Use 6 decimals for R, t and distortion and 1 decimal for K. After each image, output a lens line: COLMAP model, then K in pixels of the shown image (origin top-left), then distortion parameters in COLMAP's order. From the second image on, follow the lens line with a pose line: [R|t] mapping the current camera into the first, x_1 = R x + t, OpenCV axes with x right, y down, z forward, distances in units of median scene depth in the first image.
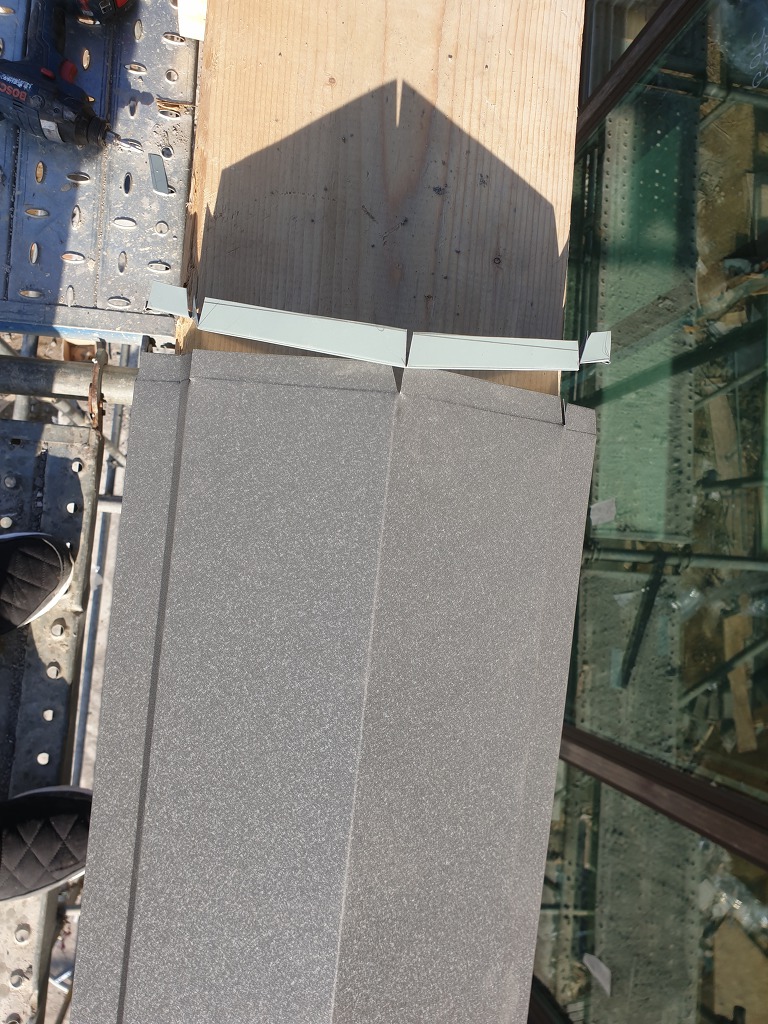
lens RADIAL K [[796.1, 0, 384.0], [0, 796.1, 512.0], [0, 0, 1]] dist [0.035363, -0.013705]
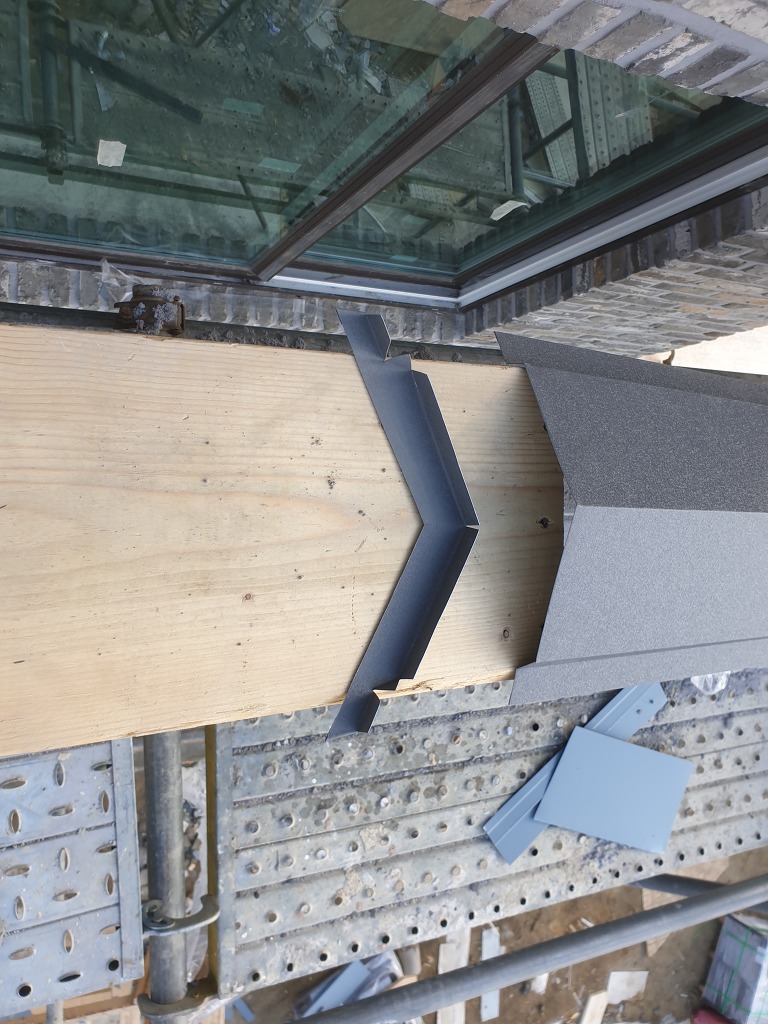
lens RADIAL K [[796.1, 0, 384.0], [0, 796.1, 512.0], [0, 0, 1]] dist [0.035363, -0.013705]
pose [[0.020847, -0.978283, -0.206224, 0.132787], [0.837430, -0.095591, 0.538120, -0.486149], [-0.546147, -0.183917, 0.817251, 0.051546]]
